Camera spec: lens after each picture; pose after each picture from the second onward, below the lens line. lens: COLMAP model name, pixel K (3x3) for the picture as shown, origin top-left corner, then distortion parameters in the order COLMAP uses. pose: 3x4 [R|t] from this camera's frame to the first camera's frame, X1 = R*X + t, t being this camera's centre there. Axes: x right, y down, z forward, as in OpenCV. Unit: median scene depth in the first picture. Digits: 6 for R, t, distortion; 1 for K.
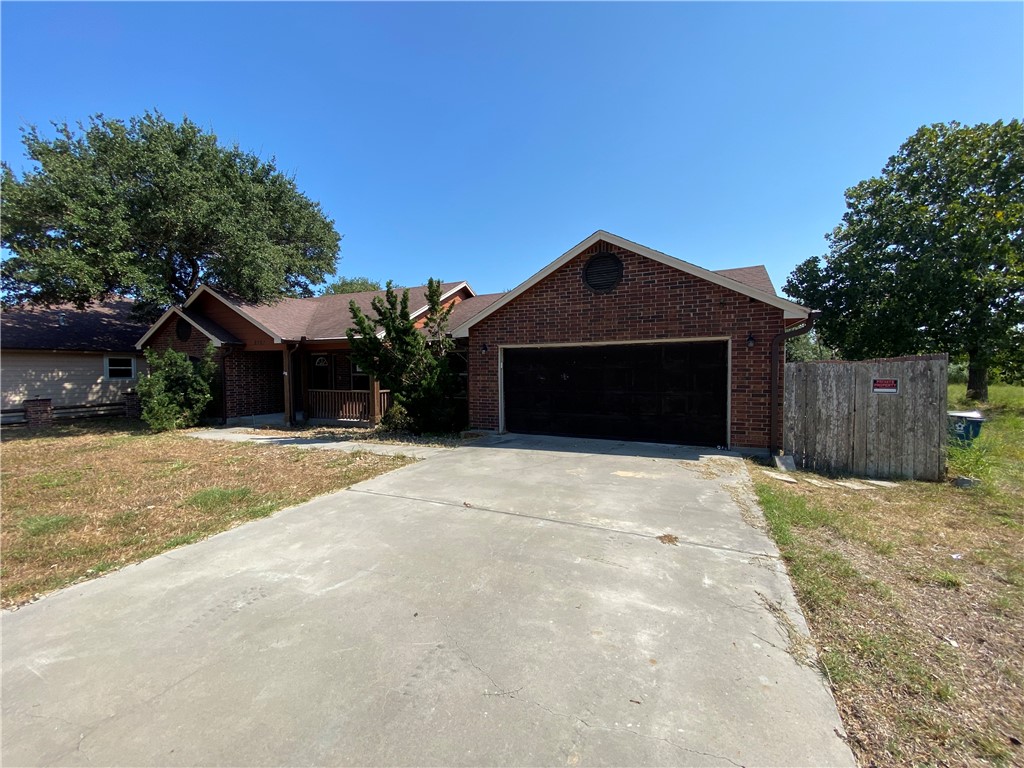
lens RADIAL K [[413.2, 0, 512.0], [0, 413.2, 382.1], [0, 0, 1]] dist [0.043950, -0.029521]
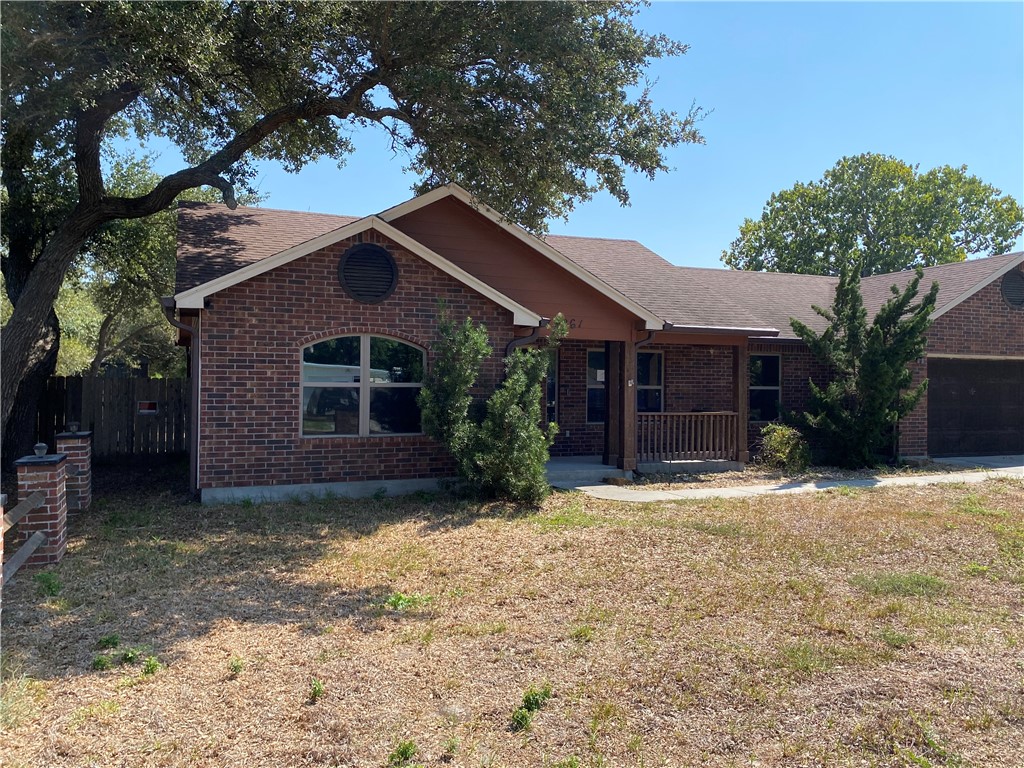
lens RADIAL K [[779.3, 0, 512.0], [0, 779.3, 384.0], [0, 0, 1]] dist [-0.007113, -0.005812]
pose [[0.693081, 0.014379, 0.720717, -1.935265], [0.010455, 0.999495, -0.029994, 0.013107], [-0.720784, 0.028323, 0.692581, 0.556150]]
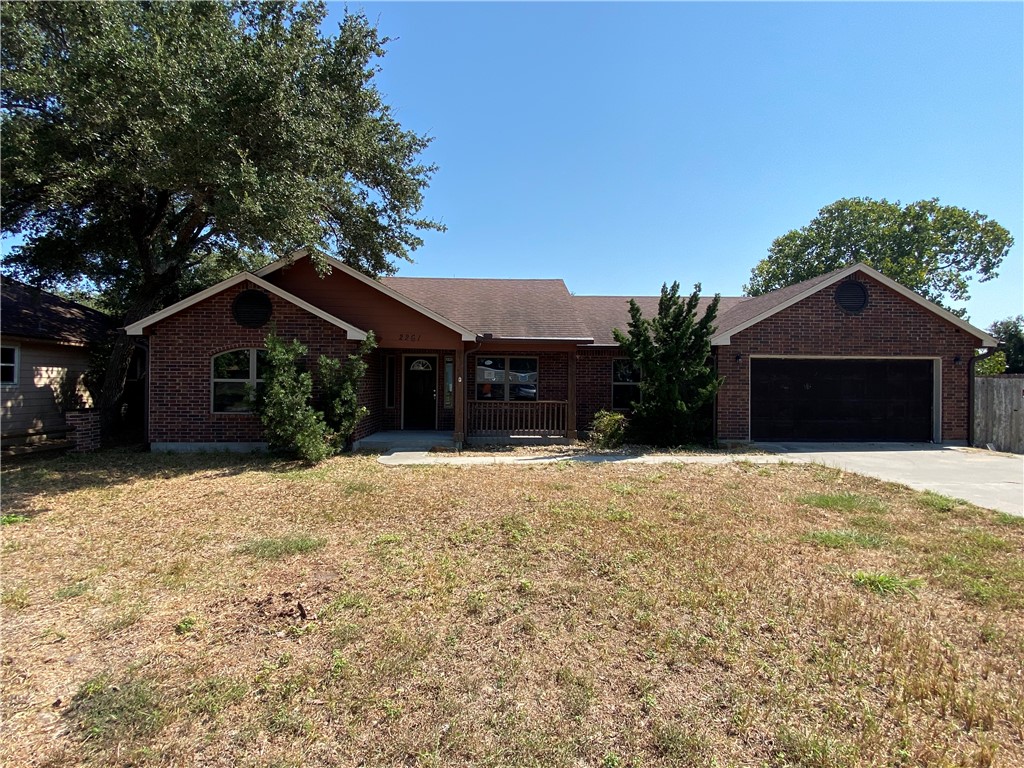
lens RADIAL K [[484.9, 0, 512.0], [0, 484.9, 384.0], [0, 0, 1]] dist [0.002181, 0.000238]
pose [[0.889548, 0.013204, 0.456651, -1.202672], [0.000282, 0.999566, -0.029451, 0.019009], [-0.456842, 0.026327, 0.889158, 0.224064]]
